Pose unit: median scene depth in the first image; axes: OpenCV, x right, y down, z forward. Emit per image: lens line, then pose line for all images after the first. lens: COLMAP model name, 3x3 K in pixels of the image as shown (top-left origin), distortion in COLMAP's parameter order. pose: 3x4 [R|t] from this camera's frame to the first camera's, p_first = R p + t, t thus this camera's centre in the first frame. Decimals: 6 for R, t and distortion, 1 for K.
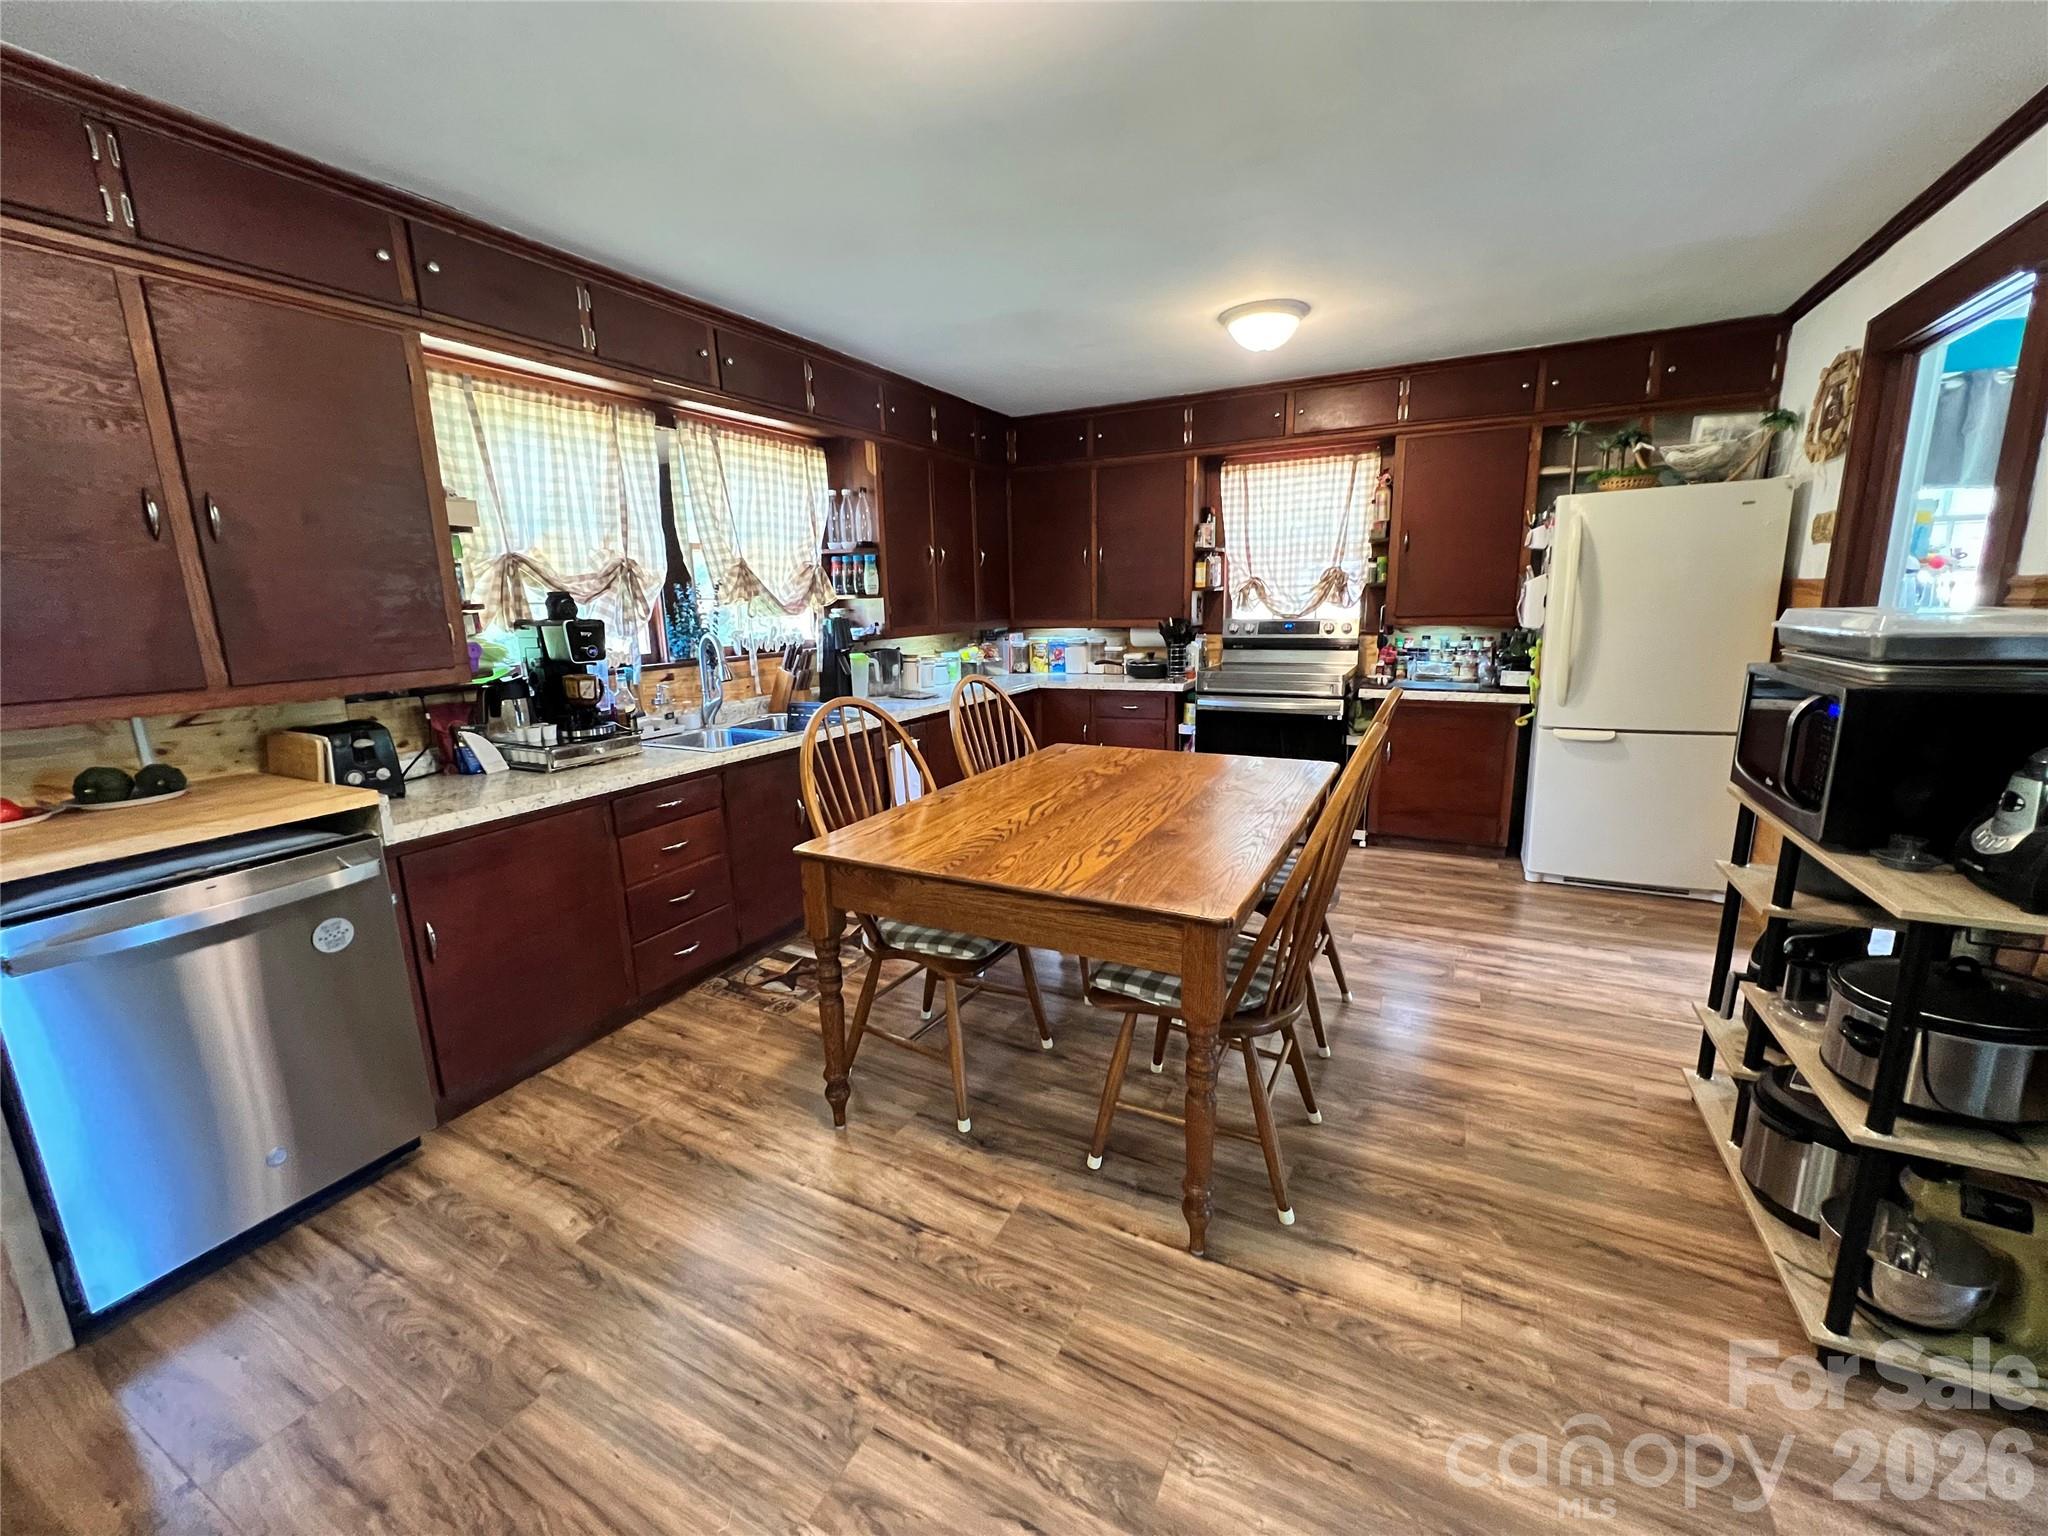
lens RADIAL K [[823.9, 0, 1022.9], [0, 823.9, 765.3], [0, 0, 1]] dist [-0.002122, 0.000822]
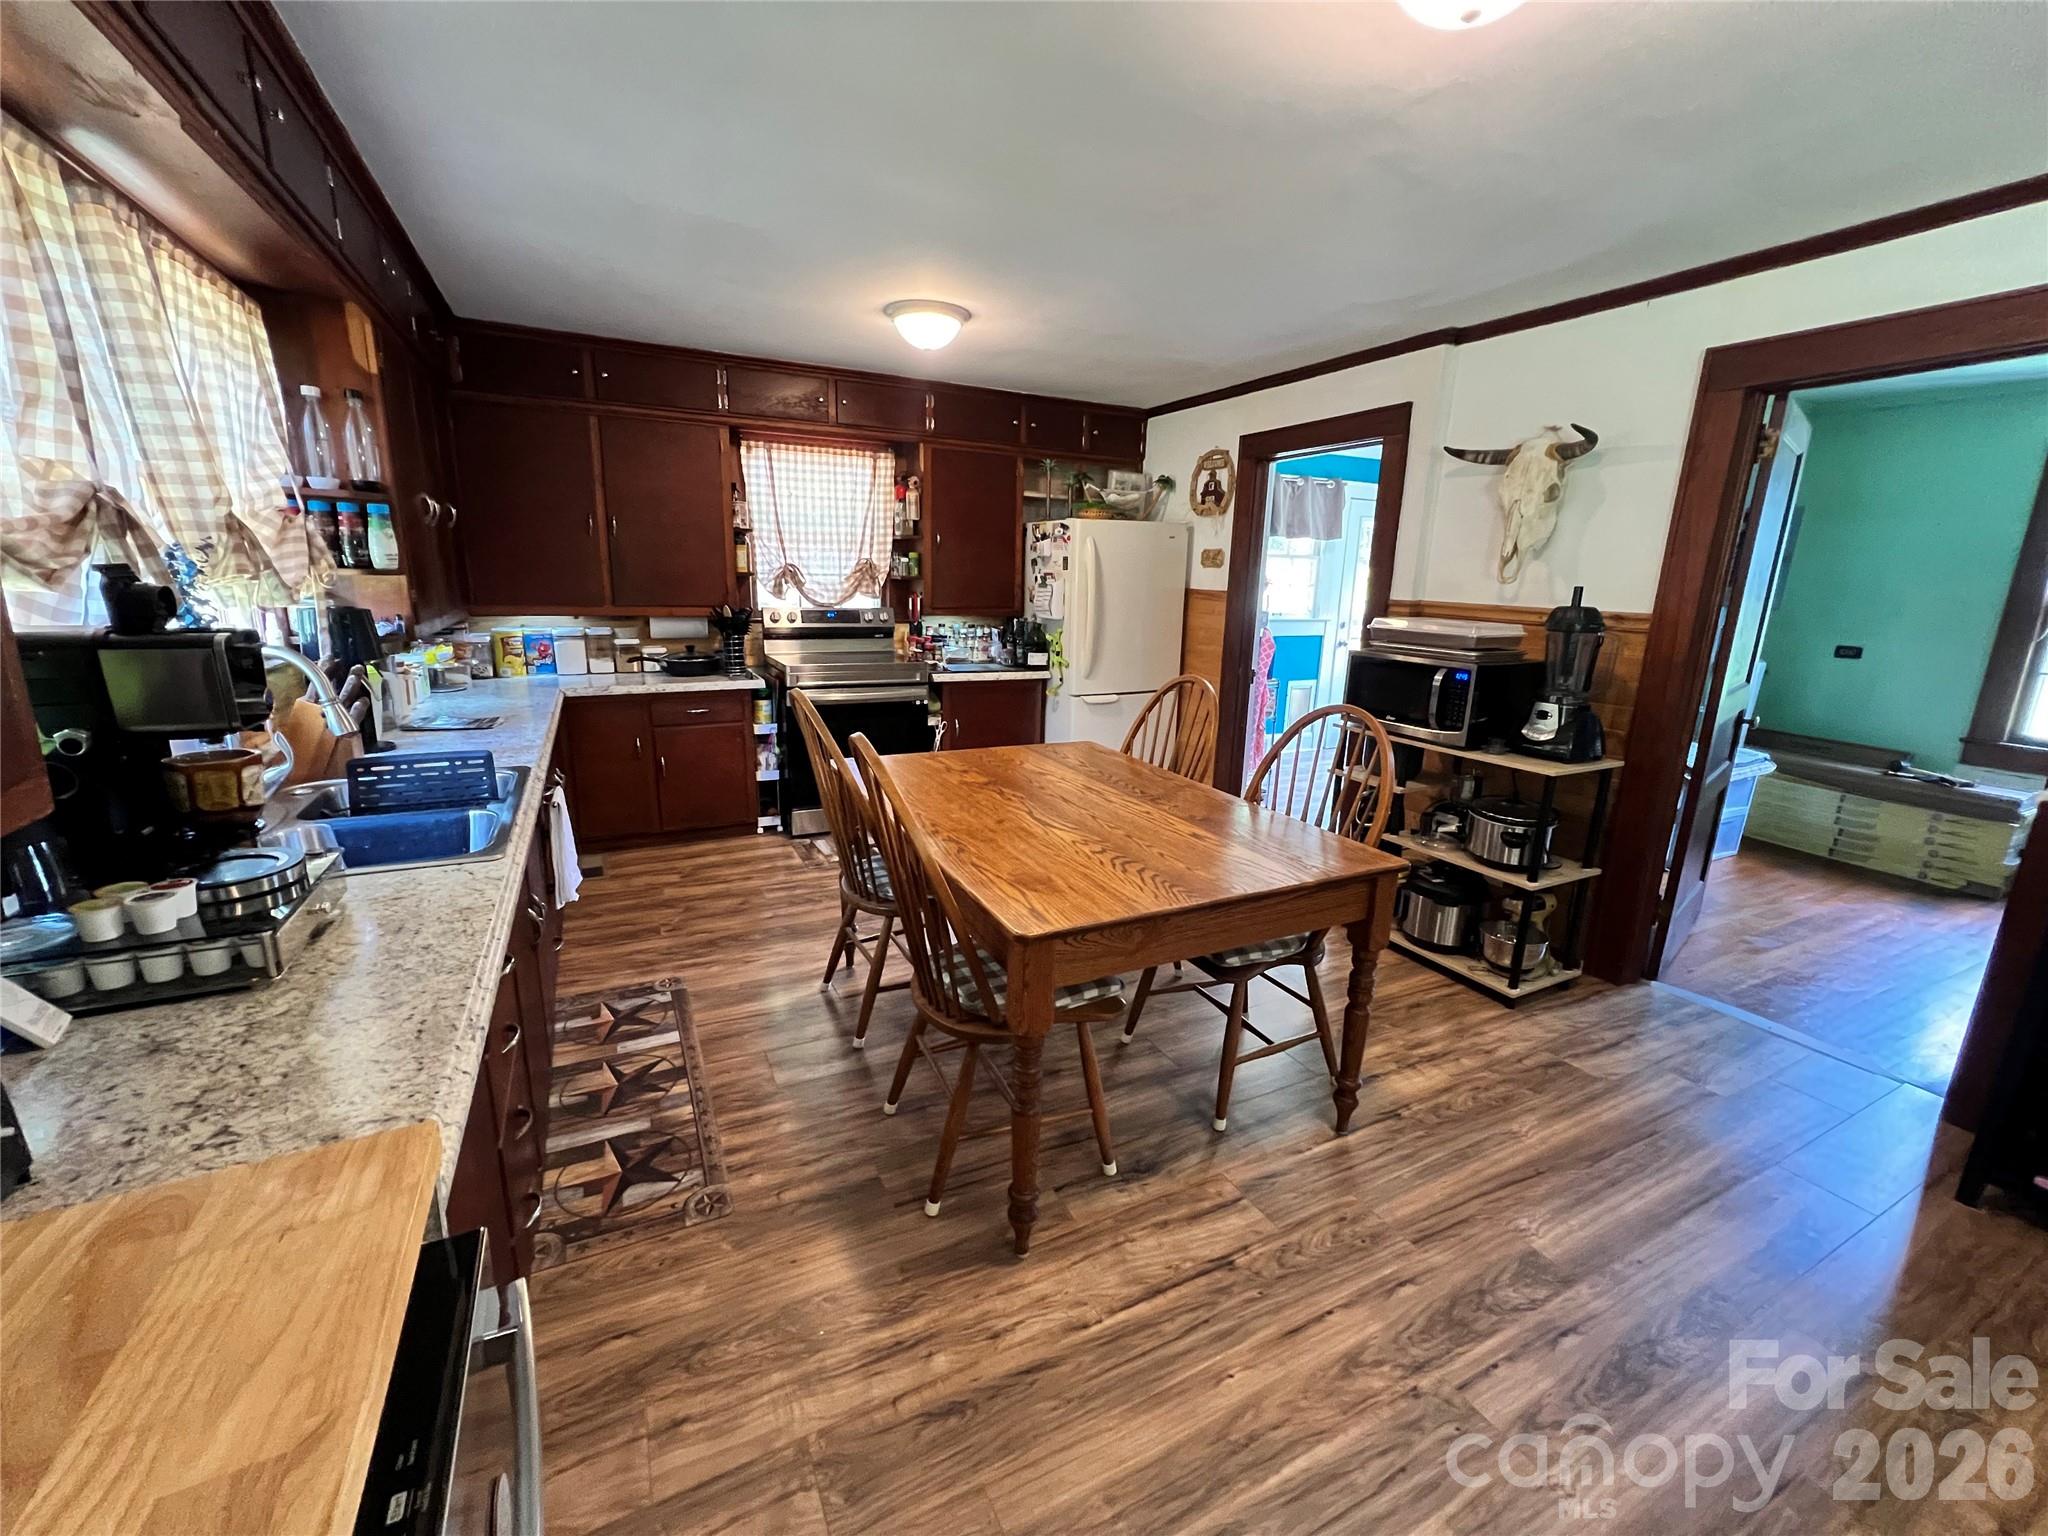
lens RADIAL K [[823.9, 0, 1022.9], [0, 823.9, 765.3], [0, 0, 1]] dist [-0.002122, 0.000822]
pose [[0.585716, -0.147788, 0.796929, -0.428429], [0.122731, 0.988070, 0.093032, -0.062247], [-0.801170, 0.043318, 0.596866, 0.261984]]
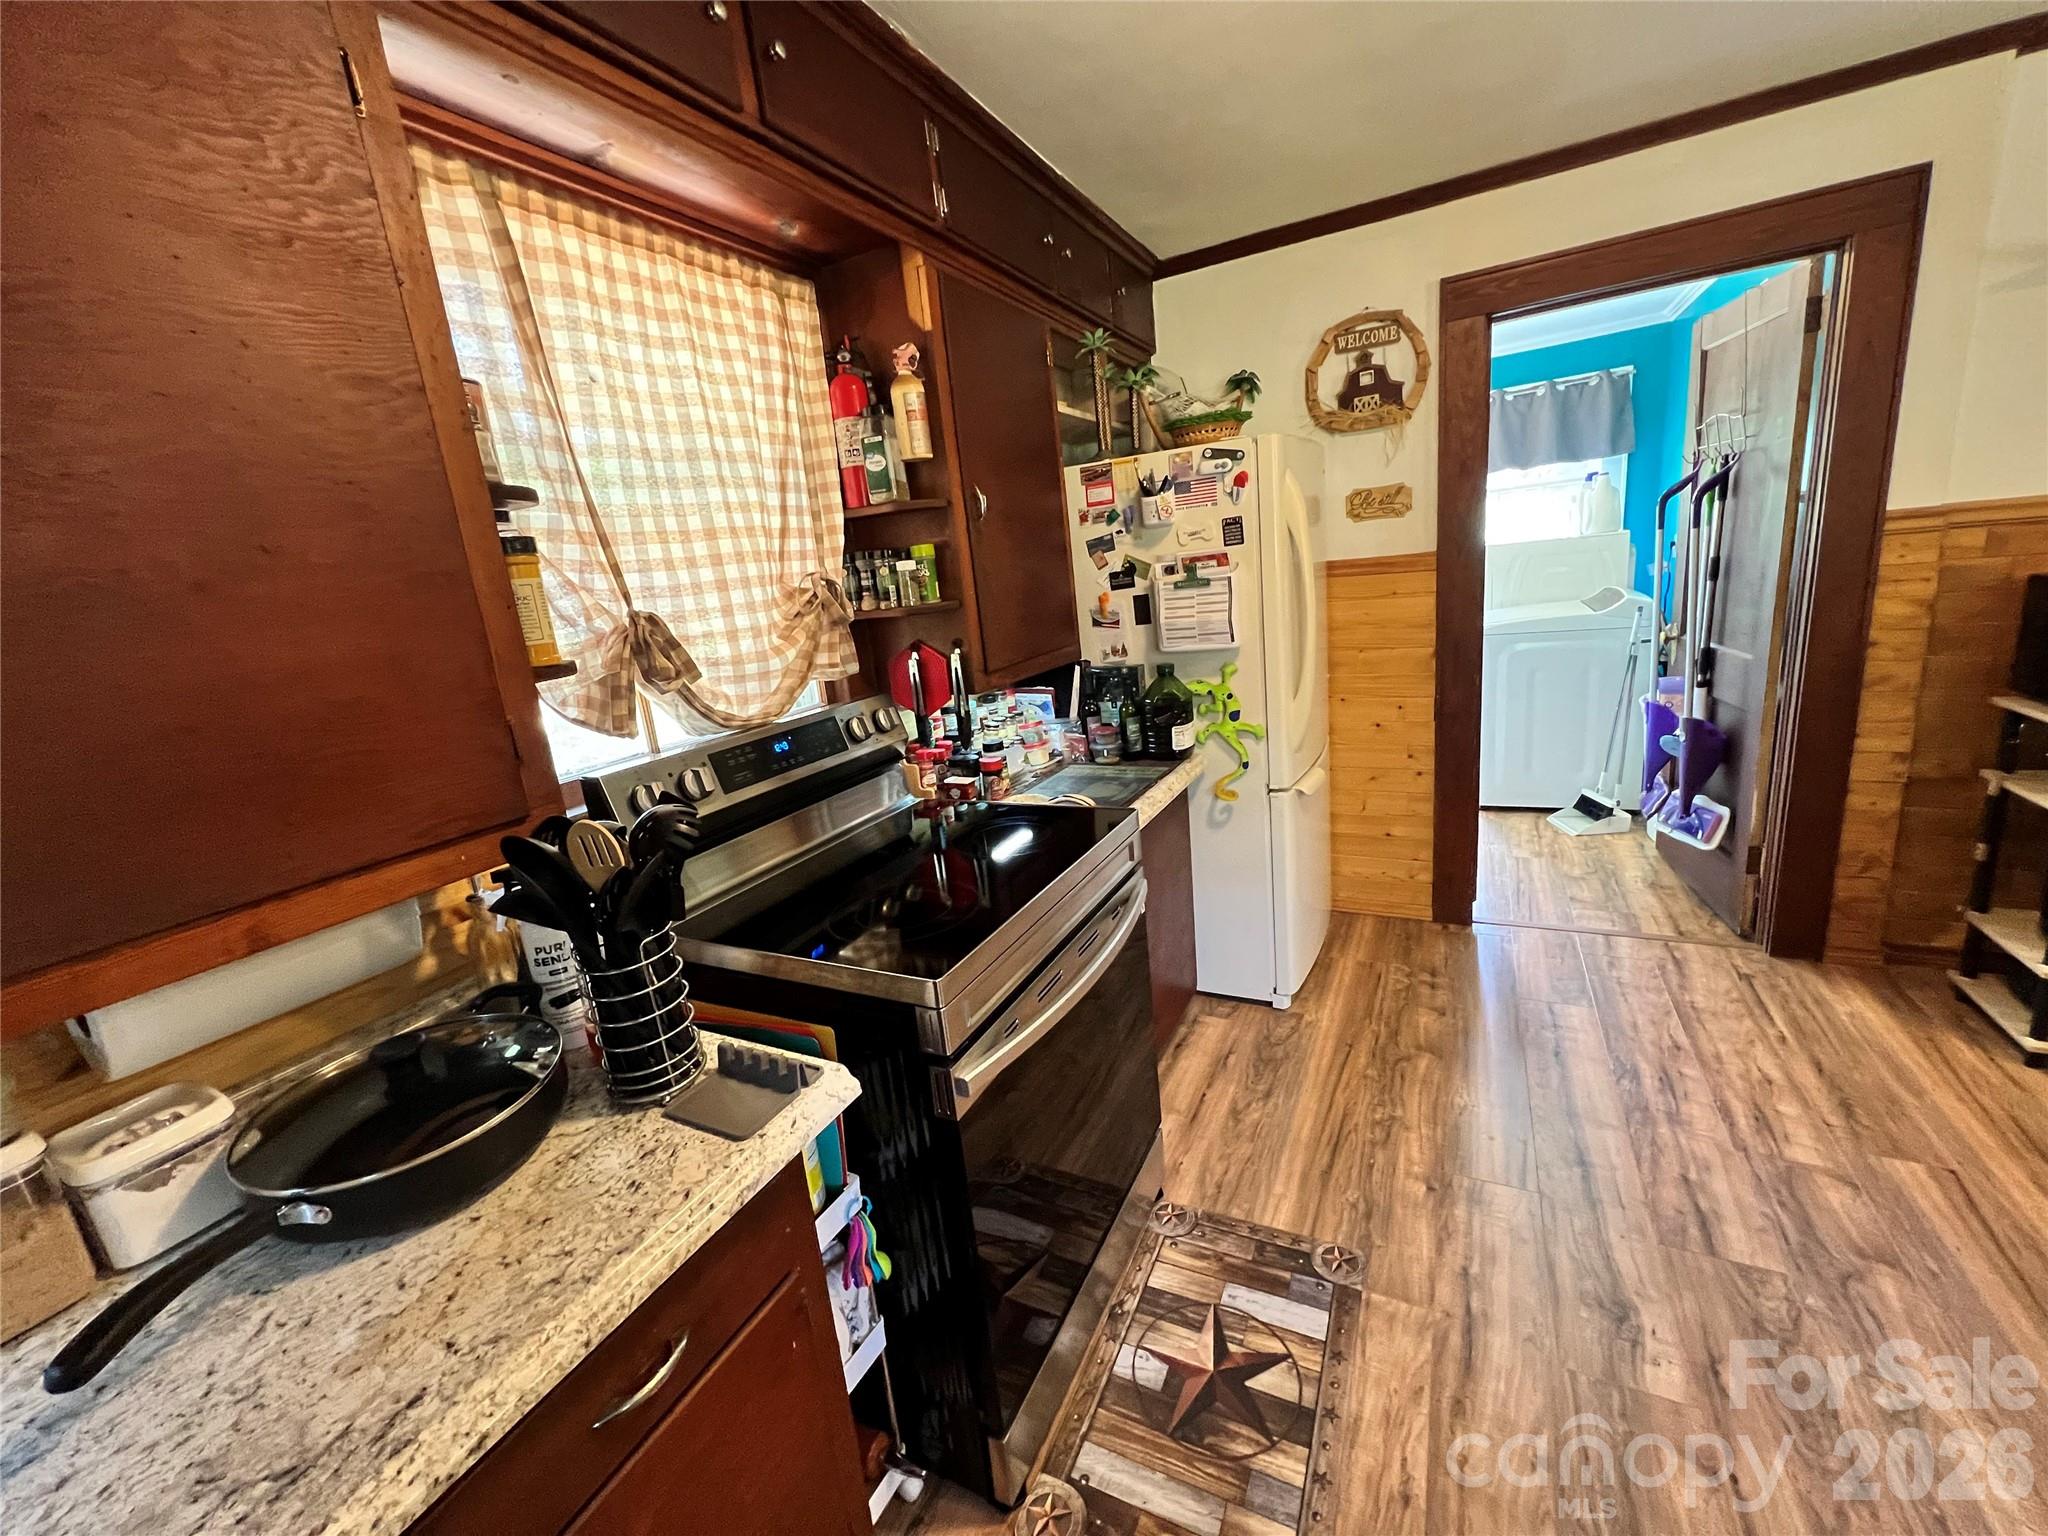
lens RADIAL K [[823.9, 0, 1022.9], [0, 823.9, 765.3], [0, 0, 1]] dist [-0.002122, 0.000822]
pose [[0.005959, -0.217916, 0.975949, -0.011270], [0.297423, 0.932185, 0.206328, -0.238229], [-0.954727, 0.289040, 0.070369, 1.035914]]
